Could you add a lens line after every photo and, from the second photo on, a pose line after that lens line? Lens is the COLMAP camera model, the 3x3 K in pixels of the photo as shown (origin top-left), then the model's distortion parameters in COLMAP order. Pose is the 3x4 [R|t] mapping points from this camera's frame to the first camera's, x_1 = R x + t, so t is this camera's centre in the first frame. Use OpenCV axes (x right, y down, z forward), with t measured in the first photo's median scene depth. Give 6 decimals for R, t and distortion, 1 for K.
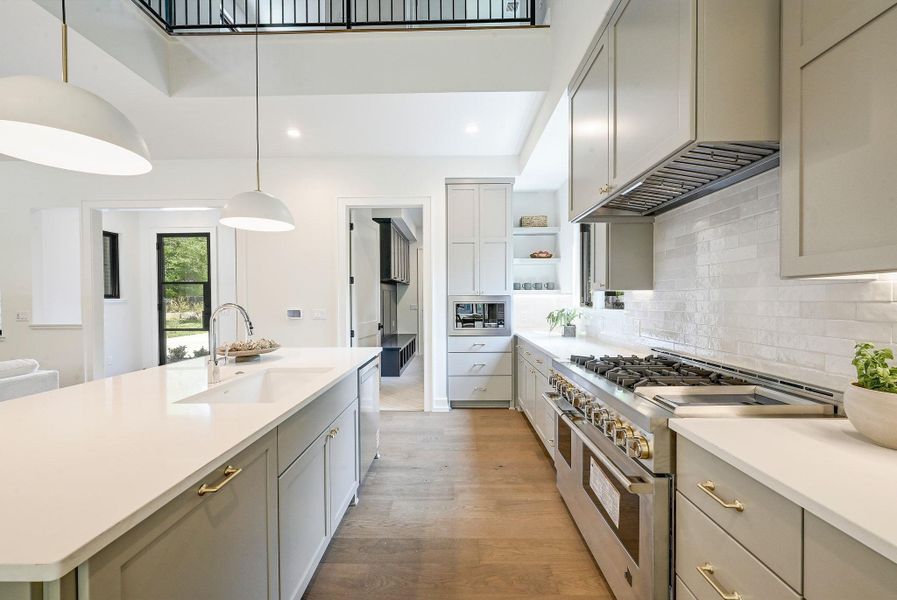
lens RADIAL K [[366.2, 0, 448.7], [0, 366.2, 301.9], [0, 0, 1]] dist [0.004677, -0.001092]
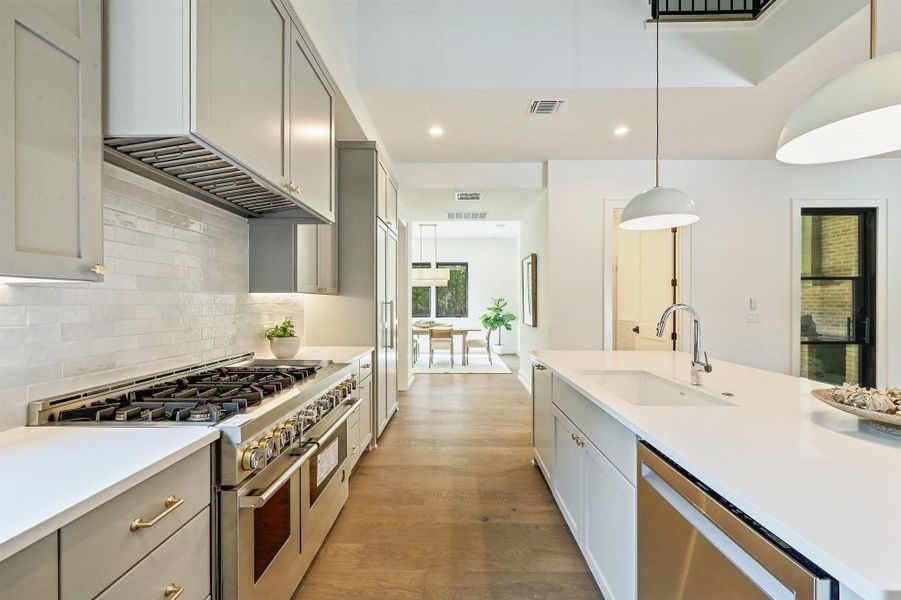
lens RADIAL K [[367.8, 0, 451.5], [0, 367.8, 303.4], [0, 0, 1]] dist [0.004677, -0.001092]
pose [[-0.999987, 0.004684, 0.001910, 0.012875], [0.004705, 0.999930, 0.010881, -0.012350], [-0.001859, 0.010890, -0.999939, 2.011735]]
